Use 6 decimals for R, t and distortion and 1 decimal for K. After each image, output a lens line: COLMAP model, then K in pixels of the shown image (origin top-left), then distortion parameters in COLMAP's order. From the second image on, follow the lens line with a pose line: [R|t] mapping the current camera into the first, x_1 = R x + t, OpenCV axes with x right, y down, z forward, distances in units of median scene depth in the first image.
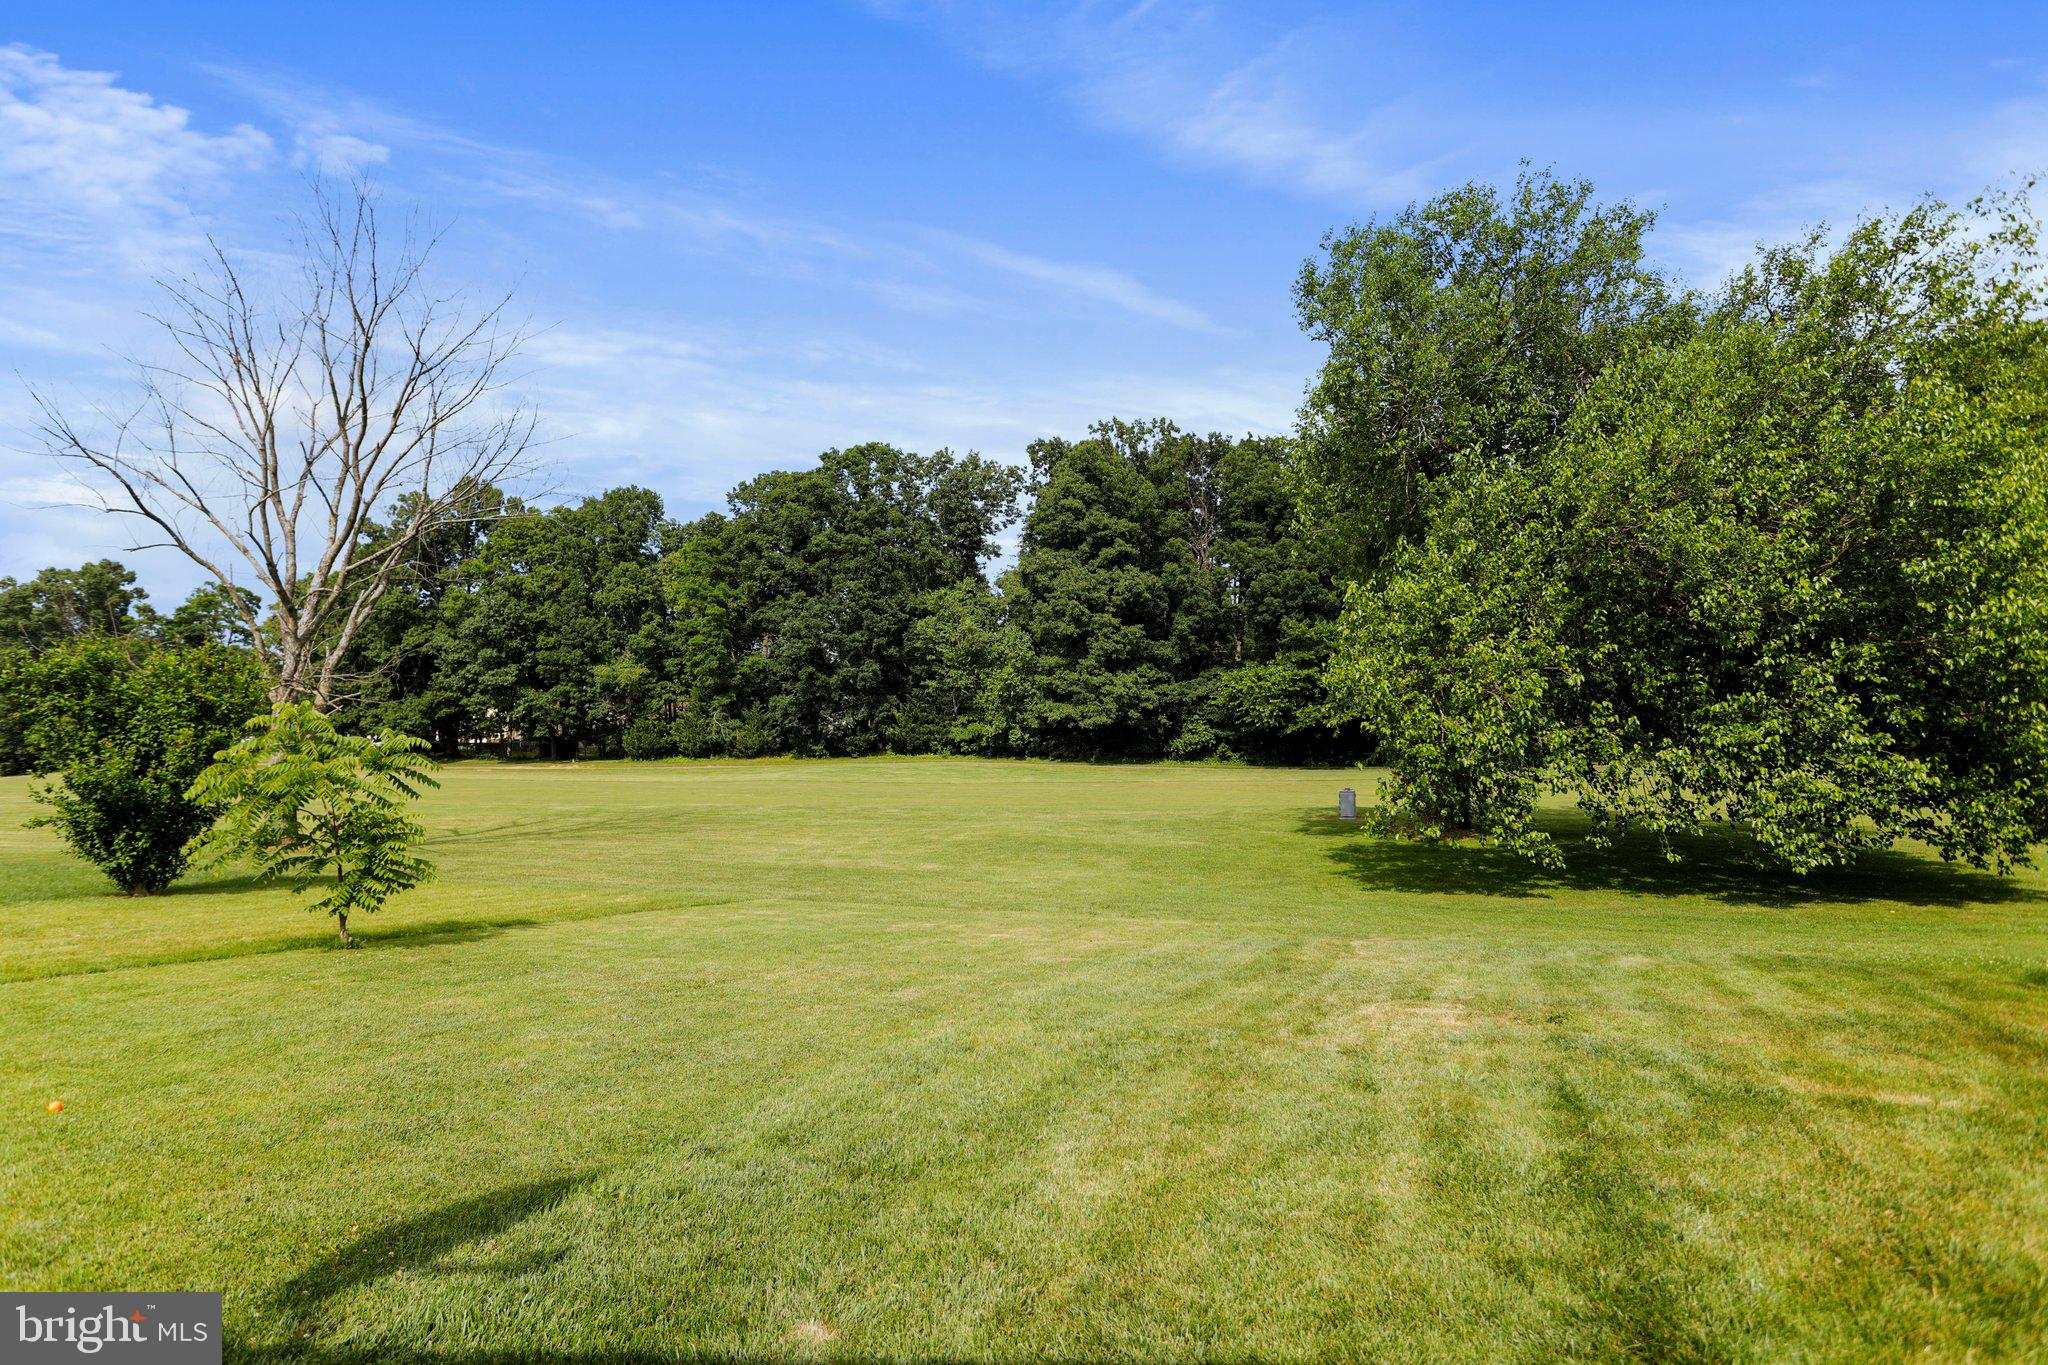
lens RADIAL K [[1256.7, 0, 1038.4], [0, 1256.7, 684.6], [0, 0, 1]] dist [-0.019452, 0.000794]
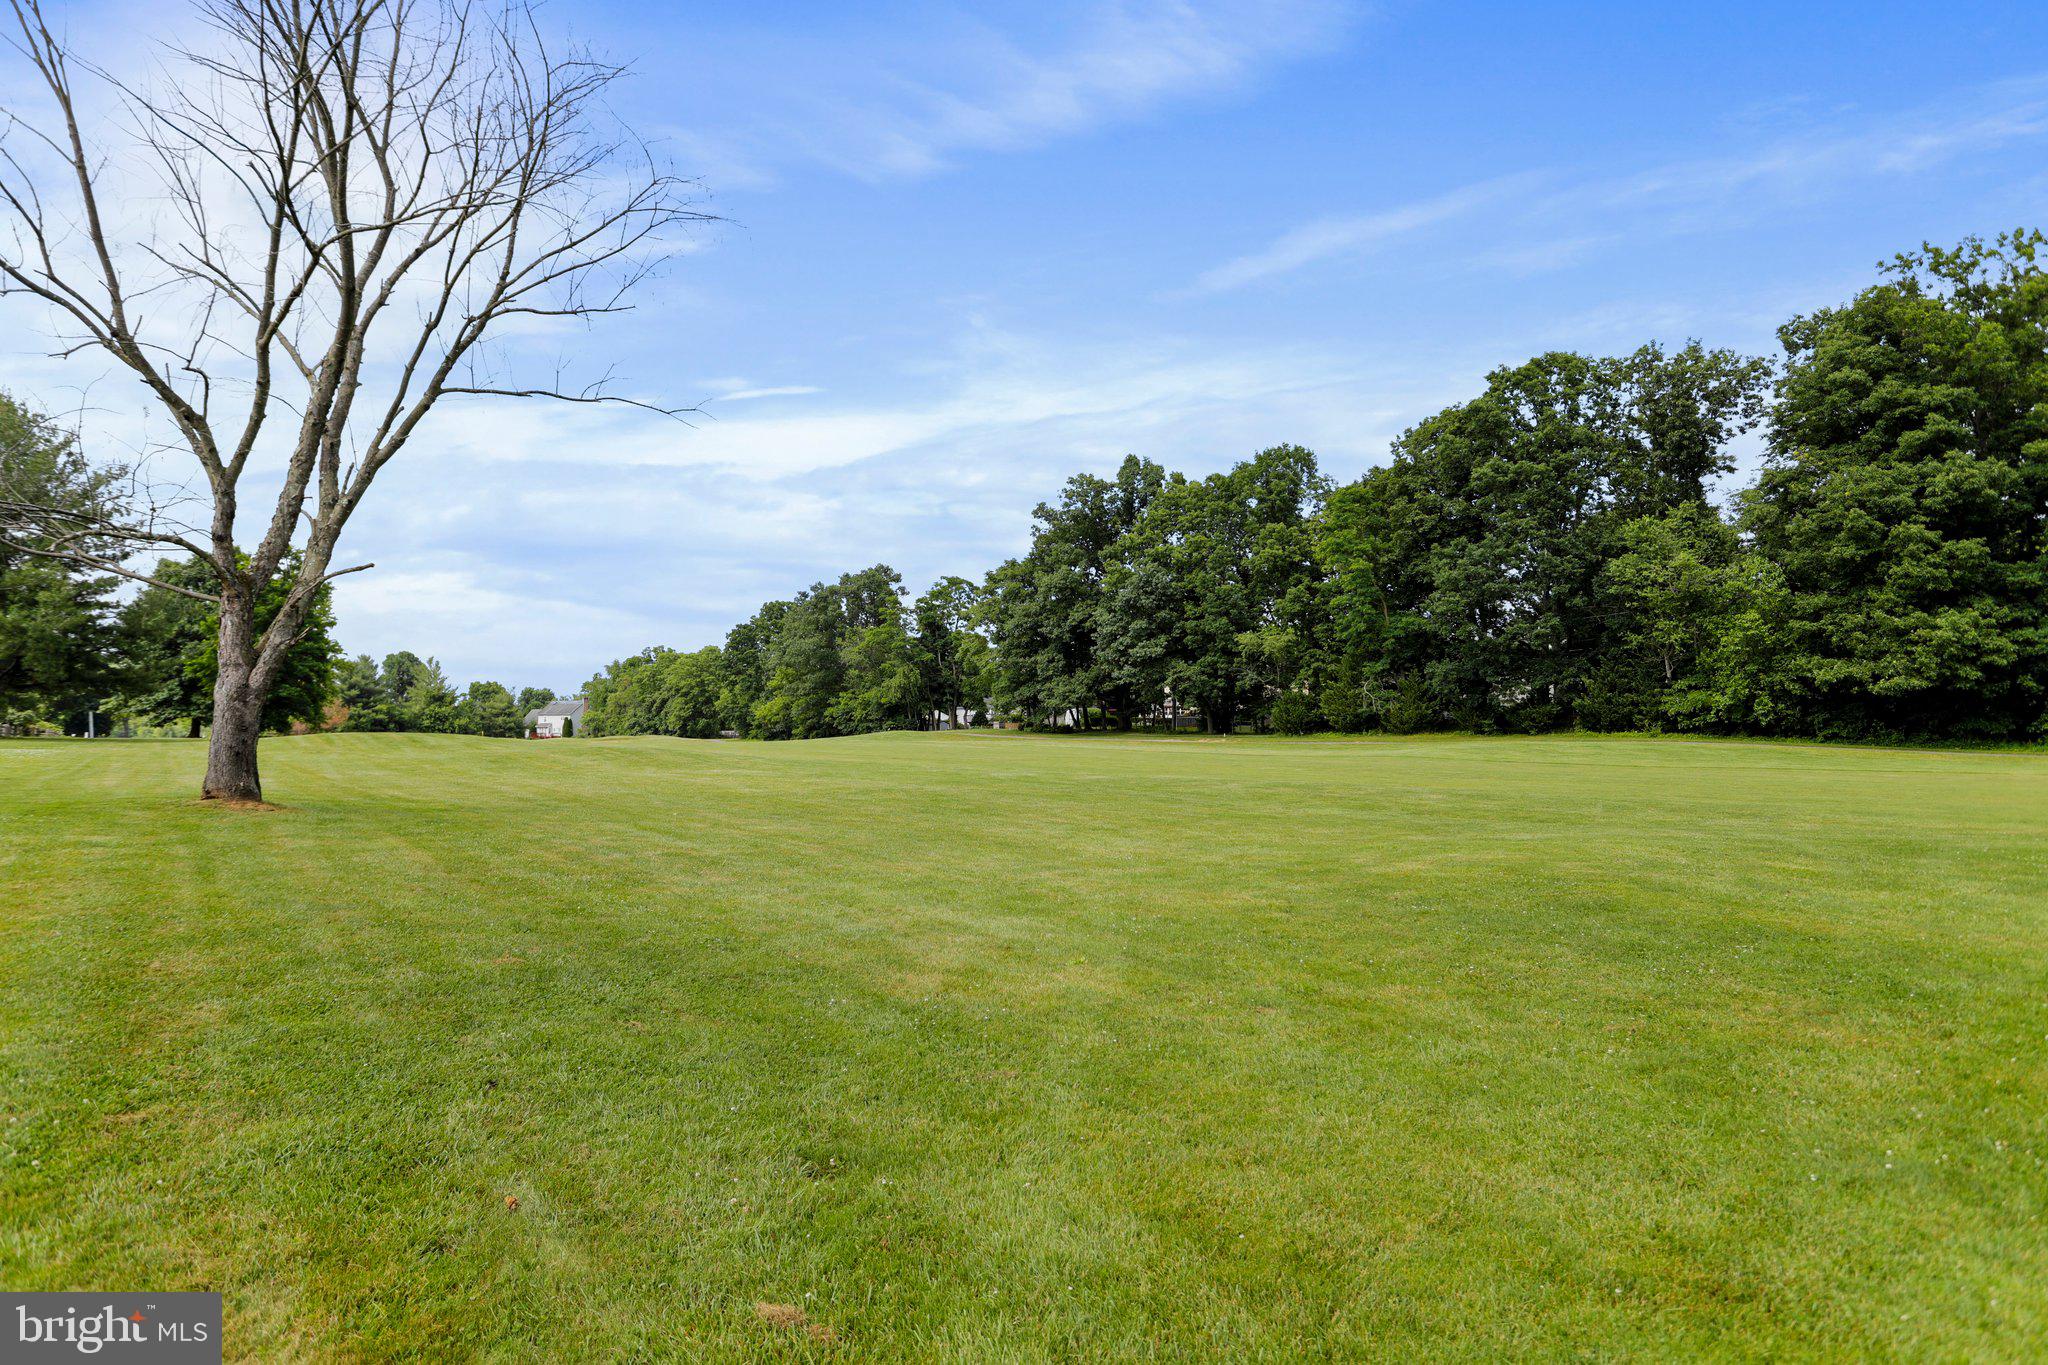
lens RADIAL K [[1232.9, 0, 1005.3], [0, 1232.9, 658.2], [0, 0, 1]] dist [0.003038, 0.001049]
pose [[0.837728, -0.020866, -0.545689, 0.004861], [0.019398, 0.999776, -0.008450, 0.008833], [0.545743, -0.003506, 0.837945, 0.147829]]
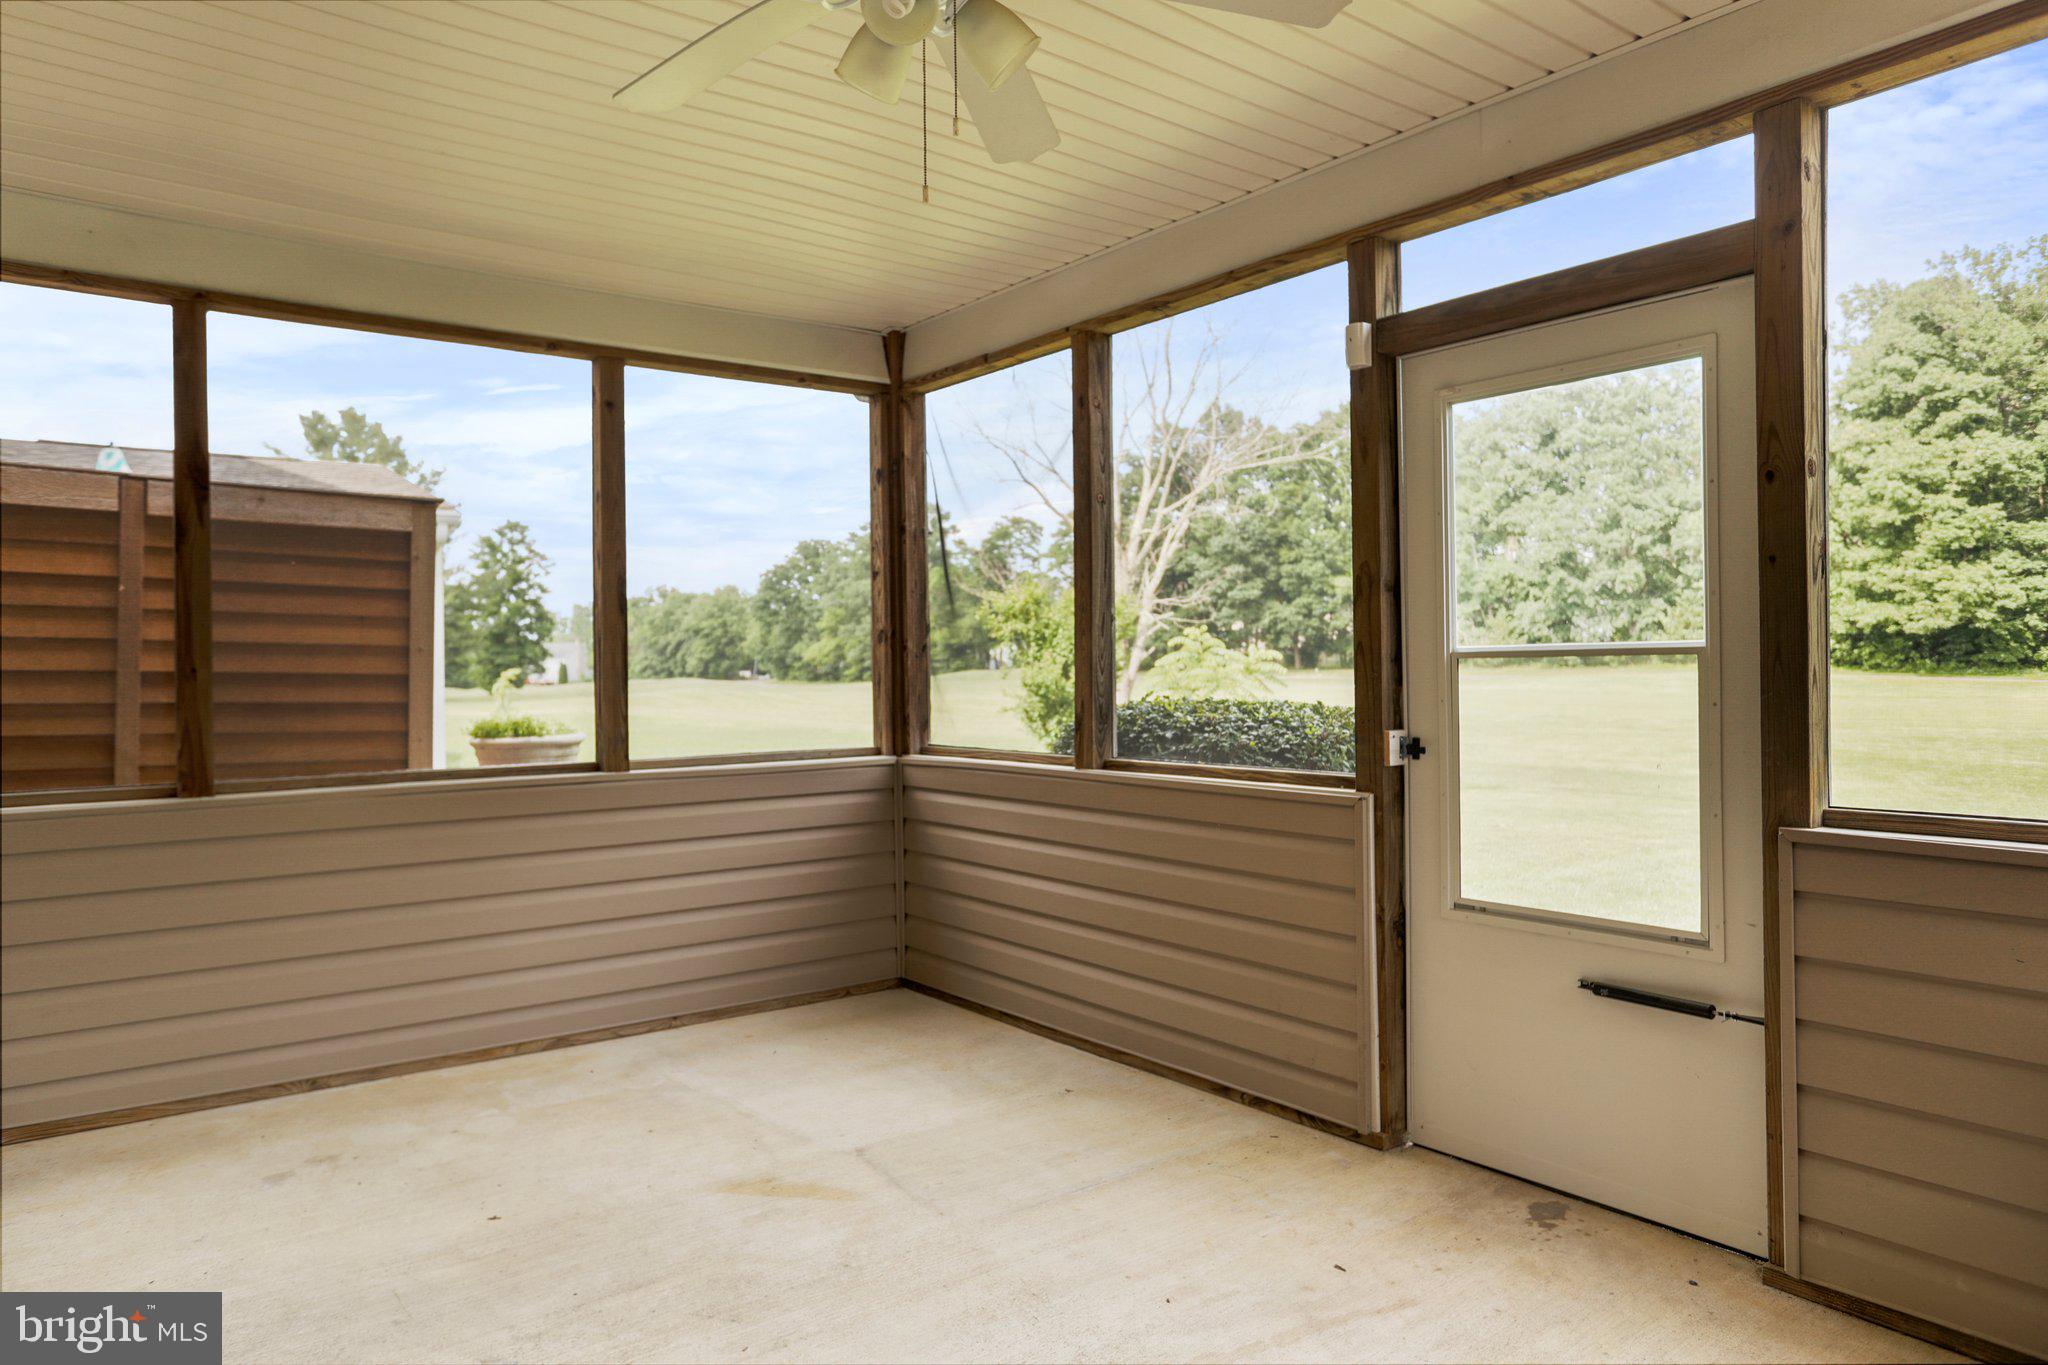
lens RADIAL K [[1328.3, 0, 1019.4], [0, 1328.3, 663.9], [0, 0, 1]] dist [0.005709, 0.018010]
pose [[0.844538, -0.000239, -0.535495, 0.008706], [0.029589, 0.998493, 0.046220, -0.002836], [0.534677, -0.054880, 0.843273, -0.059584]]
